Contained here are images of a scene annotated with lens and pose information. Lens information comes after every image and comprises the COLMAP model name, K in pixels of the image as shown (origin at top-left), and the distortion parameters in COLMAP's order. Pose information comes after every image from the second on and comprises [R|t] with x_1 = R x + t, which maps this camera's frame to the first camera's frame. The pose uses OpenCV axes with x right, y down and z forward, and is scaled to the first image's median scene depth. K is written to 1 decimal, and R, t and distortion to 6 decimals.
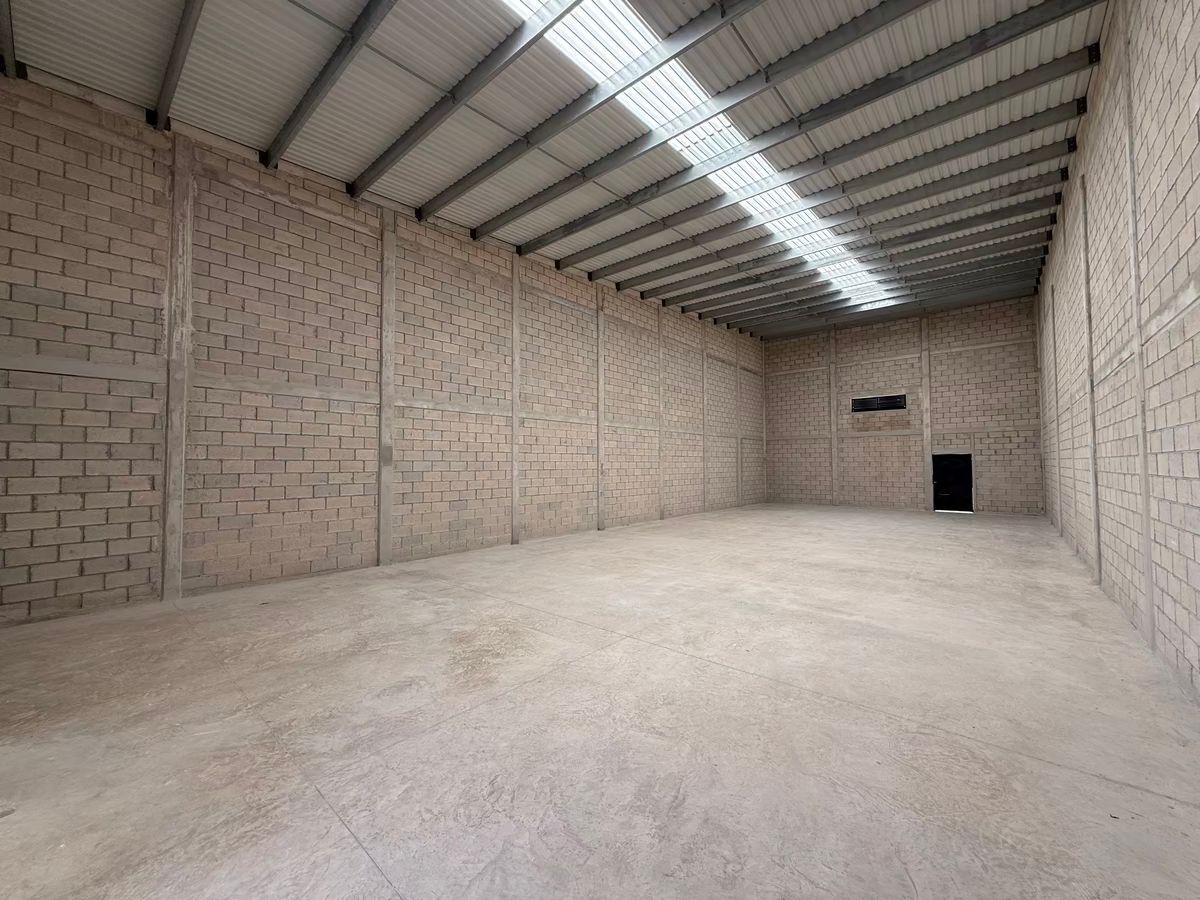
lens RADIAL K [[483.2, 0, 613.0], [0, 483.2, 442.2], [0, 0, 1]] dist [0.016755, 0.000348]
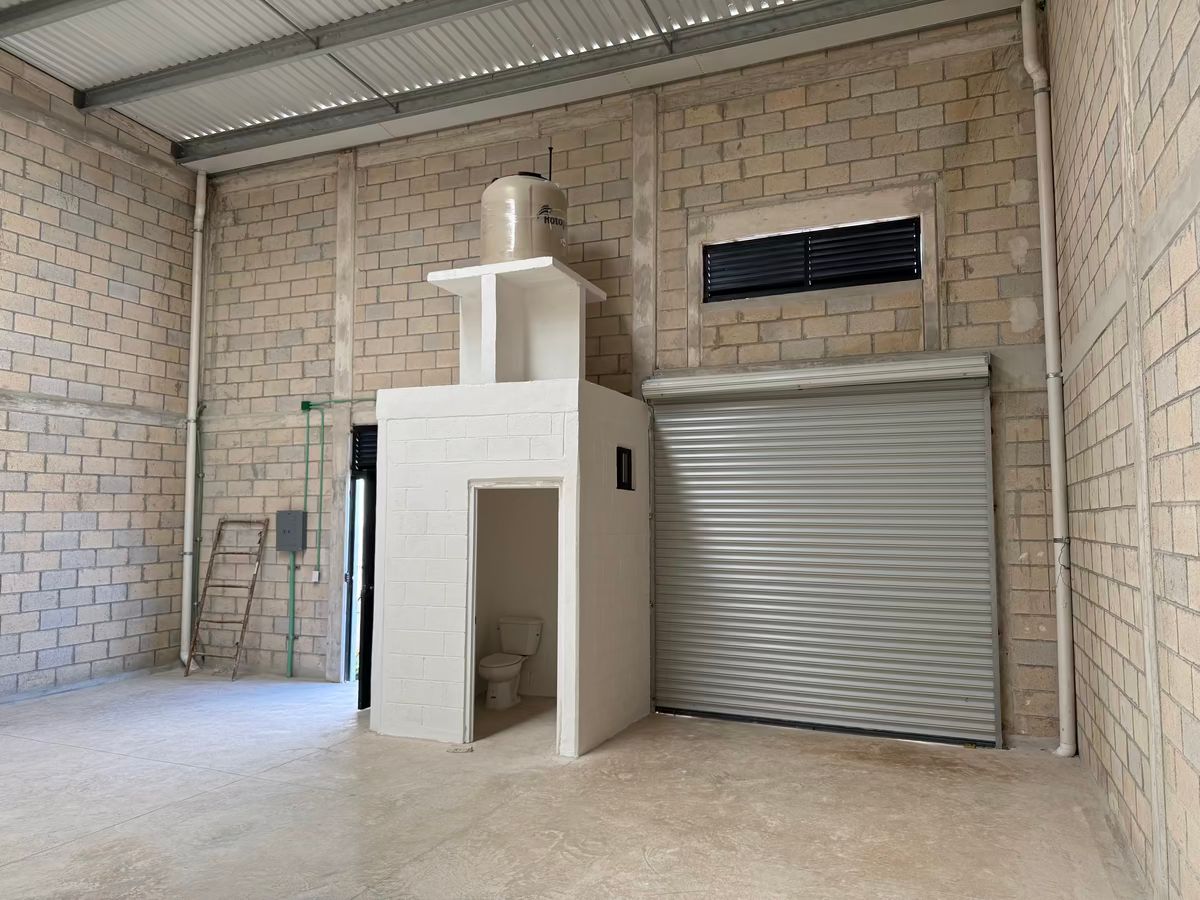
lens RADIAL K [[824.8, 0, 605.7], [0, 824.8, 452.7], [0, 0, 1]] dist [0.034173, -0.009245]
pose [[-0.956166, -0.013804, -0.292500, -0.203778], [0.021738, 0.992786, -0.117914, 0.032385], [0.292017, -0.119104, -0.948968, 0.814944]]
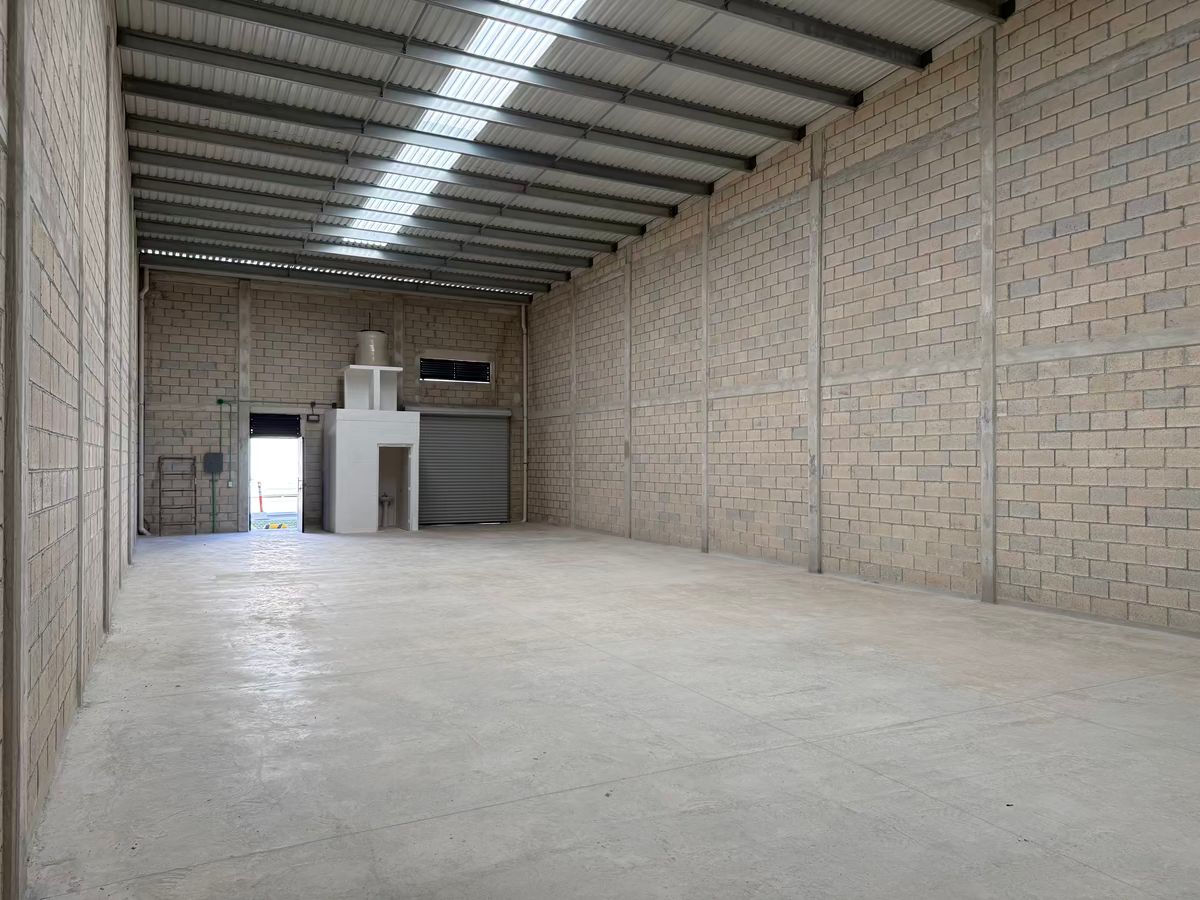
lens RADIAL K [[824.8, 0, 604.7], [0, 824.8, 462.1], [0, 0, 1]] dist [0.034173, -0.009245]
pose [[-0.397645, 0.007772, -0.917507, 1.115734], [0.045372, 0.998907, -0.011202, 0.060179], [0.916417, -0.046083, -0.397563, 1.344685]]
